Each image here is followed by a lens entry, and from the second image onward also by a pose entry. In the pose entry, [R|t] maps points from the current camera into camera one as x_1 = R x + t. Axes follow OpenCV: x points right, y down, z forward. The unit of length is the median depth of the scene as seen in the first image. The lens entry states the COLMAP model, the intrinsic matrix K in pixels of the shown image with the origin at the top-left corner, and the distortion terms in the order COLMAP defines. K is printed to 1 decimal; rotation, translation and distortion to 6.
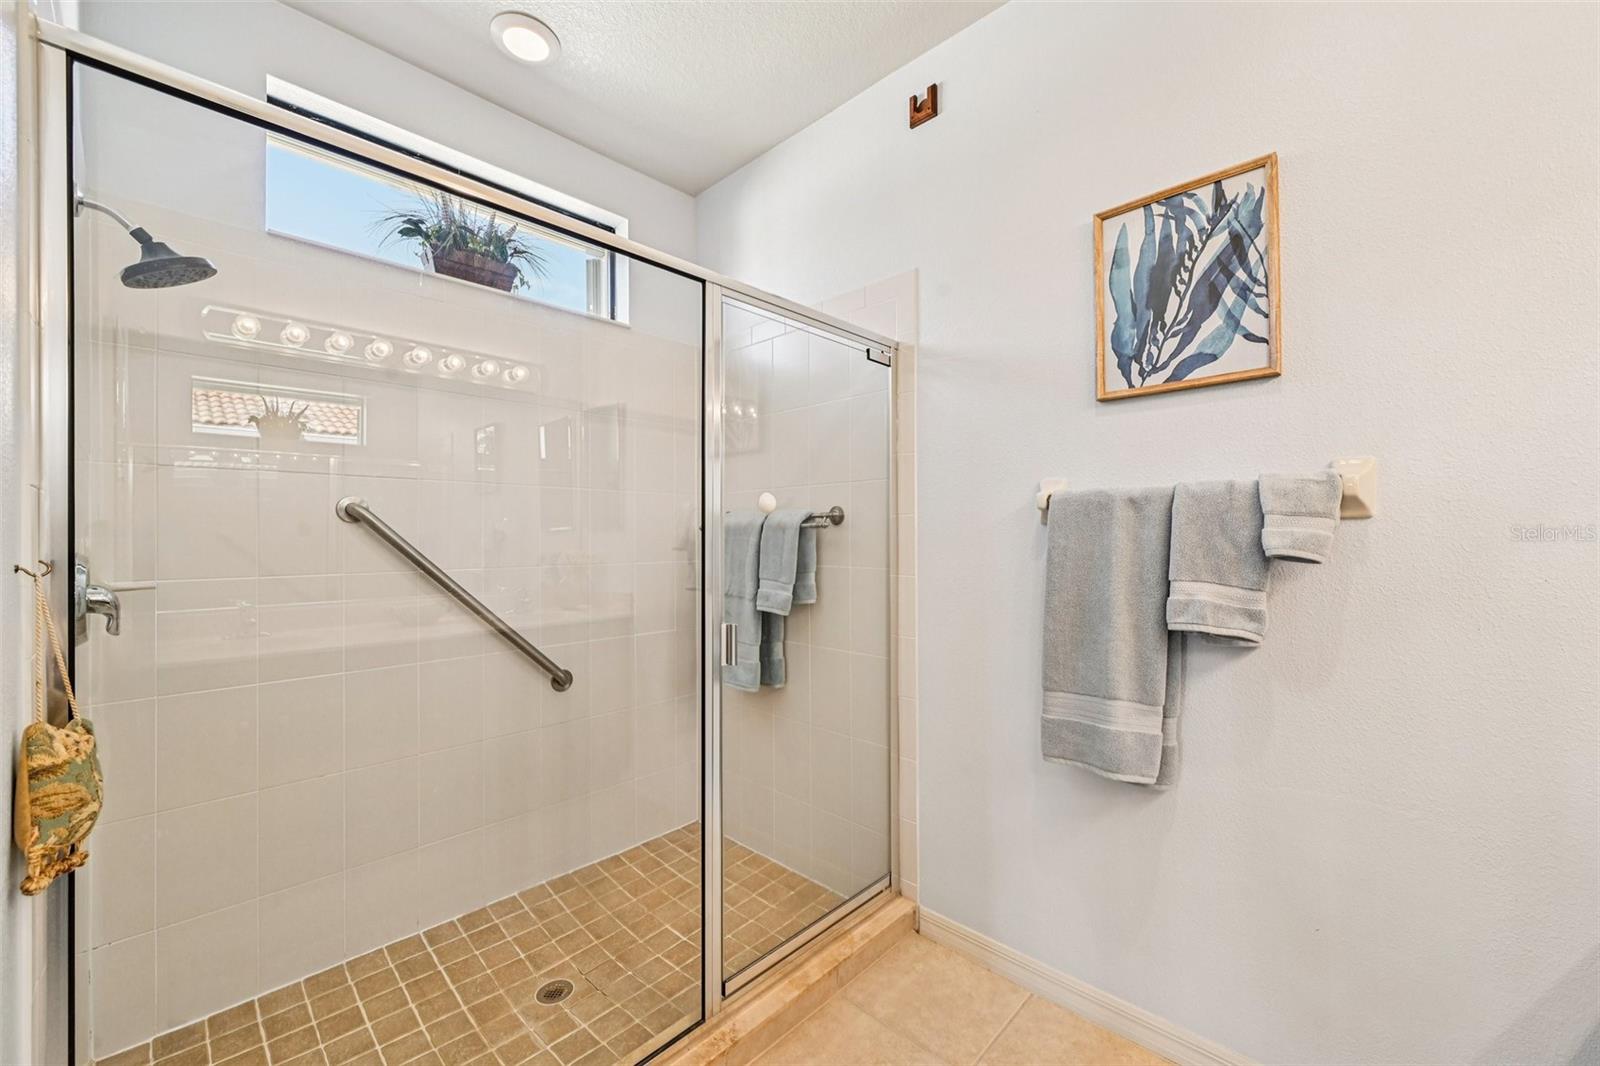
lens RADIAL K [[630.0, 0, 800.6], [0, 630.0, 537.1], [0, 0, 1]] dist [-0.002210, -0.000220]
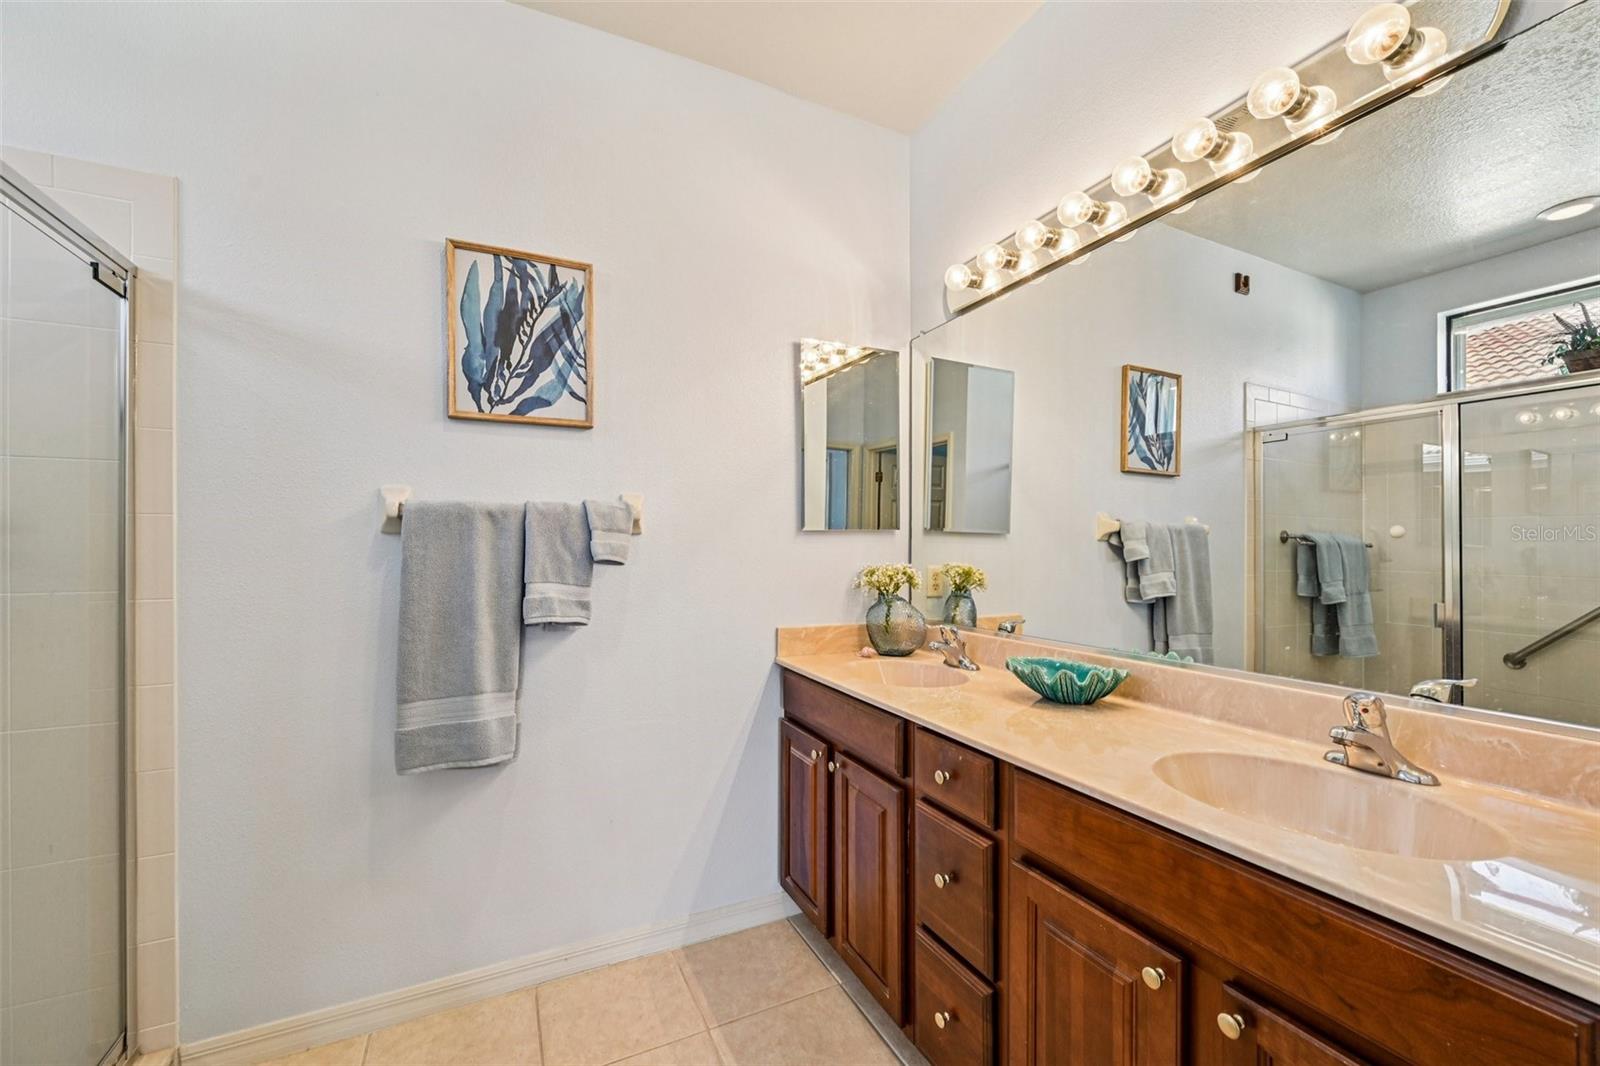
lens RADIAL K [[640.6, 0, 799.5], [0, 640.6, 551.1], [0, 0, 1]] dist [-0.001144, -0.000043]
pose [[0.343393, -0.005681, 0.939175, -0.362232], [-0.001693, 0.999976, 0.006668, -0.000481], [-0.939190, -0.003880, 0.343375, 0.089211]]
